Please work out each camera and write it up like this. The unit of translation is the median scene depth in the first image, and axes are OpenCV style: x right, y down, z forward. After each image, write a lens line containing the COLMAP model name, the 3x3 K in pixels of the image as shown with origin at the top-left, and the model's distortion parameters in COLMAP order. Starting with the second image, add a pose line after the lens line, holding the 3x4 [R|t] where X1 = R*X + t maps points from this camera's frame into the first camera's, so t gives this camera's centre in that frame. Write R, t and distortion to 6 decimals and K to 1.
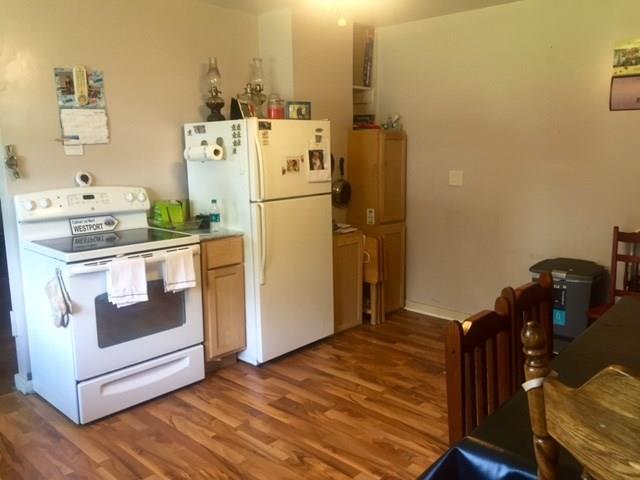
lens RADIAL K [[544.2, 0, 320.0], [0, 544.2, 240.0], [0, 0, 1]] dist [-0.000762, -0.005737]
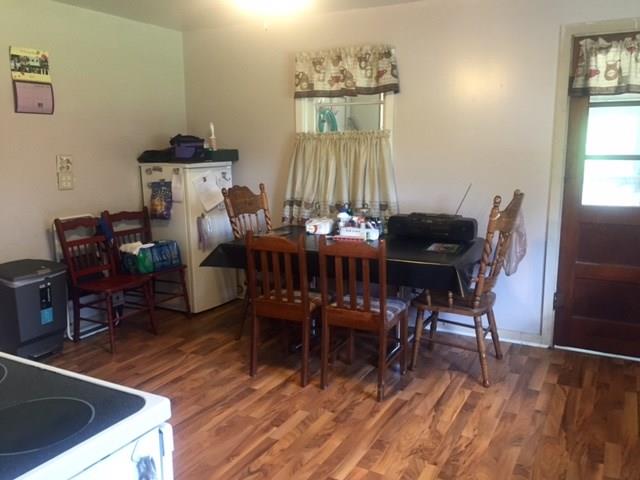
lens RADIAL K [[544.2, 0, 320.0], [0, 544.2, 240.0], [0, 0, 1]] dist [-0.000762, -0.005737]
pose [[-0.239149, -0.165152, 0.956835, -0.661812], [0.181088, 0.960554, 0.211054, -0.120822], [-0.953947, 0.223744, -0.199808, 0.726906]]
